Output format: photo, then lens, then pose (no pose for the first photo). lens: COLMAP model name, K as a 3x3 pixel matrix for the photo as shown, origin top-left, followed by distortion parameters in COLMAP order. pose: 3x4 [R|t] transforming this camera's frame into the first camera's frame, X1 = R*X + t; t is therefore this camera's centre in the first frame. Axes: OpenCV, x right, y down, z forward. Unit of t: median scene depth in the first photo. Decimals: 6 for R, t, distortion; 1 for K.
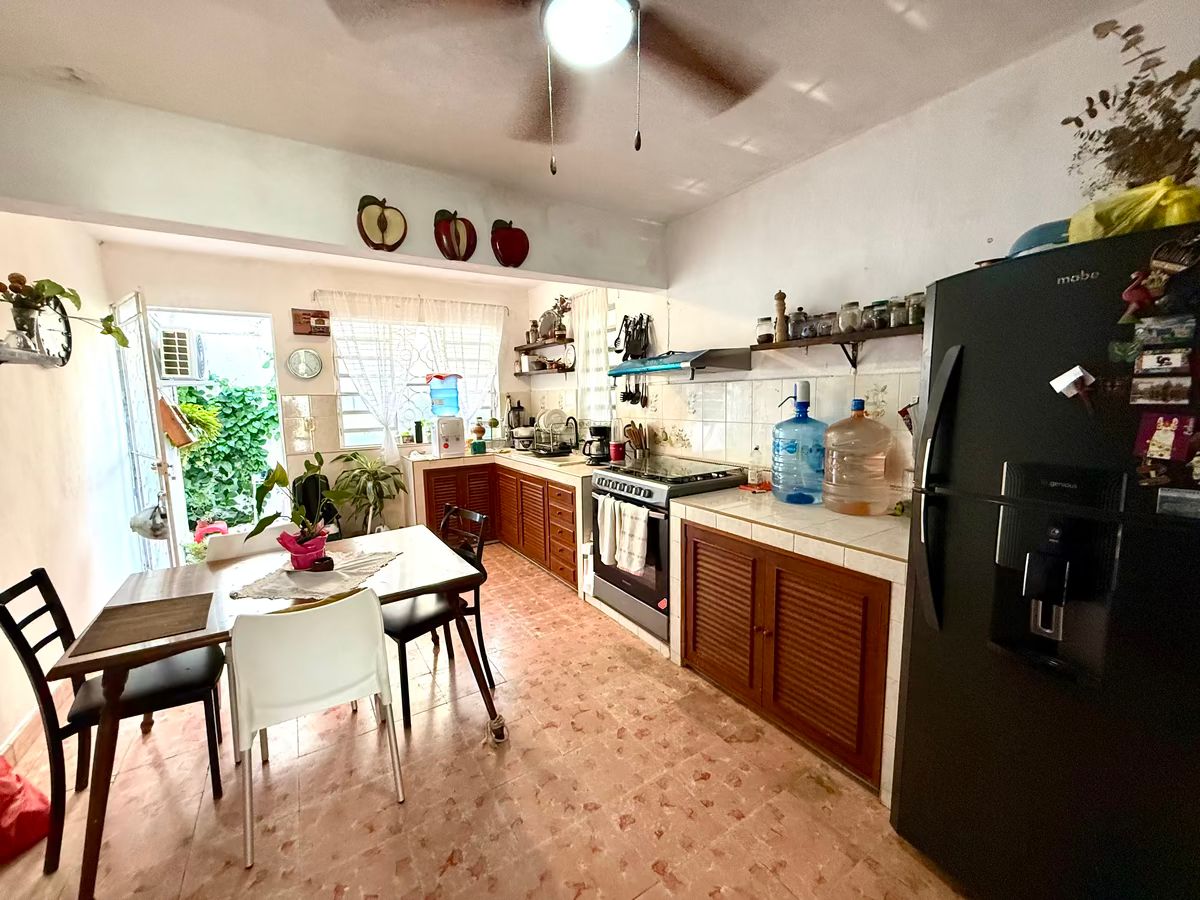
lens RADIAL K [[478.6, 0, 598.4], [0, 478.6, 449.0], [0, 0, 1]] dist [0.000937, -0.000132]
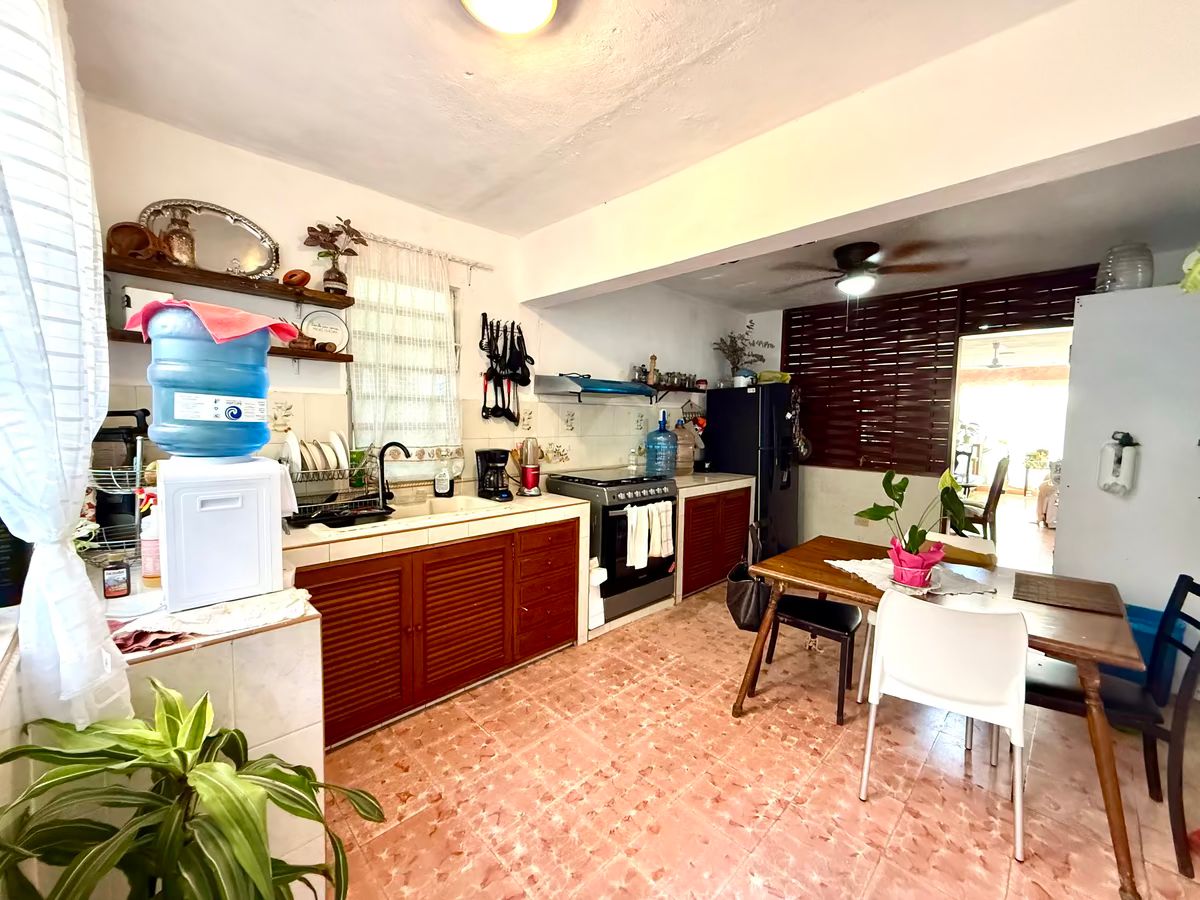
lens RADIAL K [[478.6, 0, 598.4], [0, 478.6, 449.0], [0, 0, 1]] dist [0.000937, -0.000132]
pose [[-0.200055, -0.049509, 0.978533, -0.843331], [0.097635, 0.992744, 0.070189, -0.094478], [-0.974908, 0.109580, -0.193770, 1.060053]]
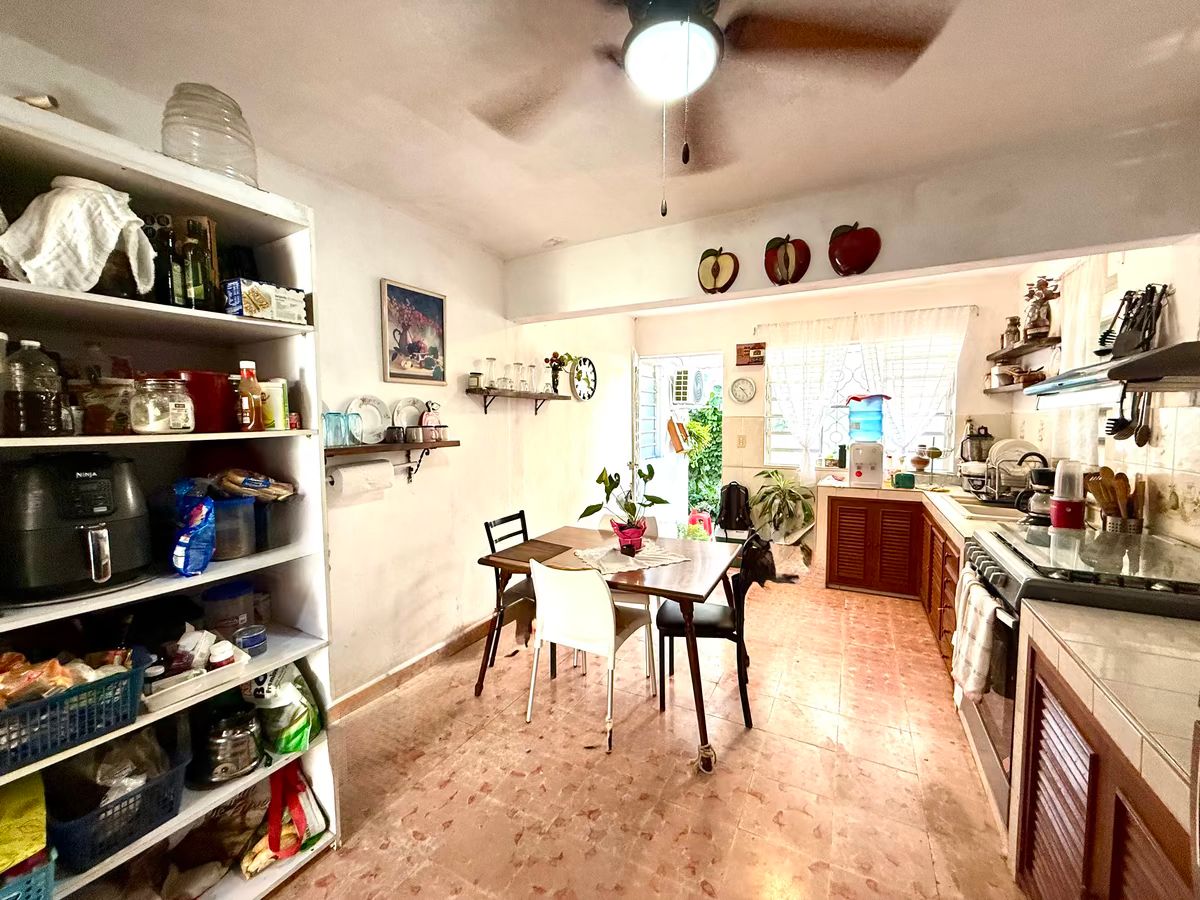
lens RADIAL K [[478.6, 0, 598.4], [0, 478.6, 449.0], [0, 0, 1]] dist [0.000937, -0.000132]
pose [[0.485471, 0.070952, -0.871369, 0.288388], [-0.101988, 0.994492, 0.024156, -0.031485], [0.868283, 0.077142, 0.490034, 0.154678]]
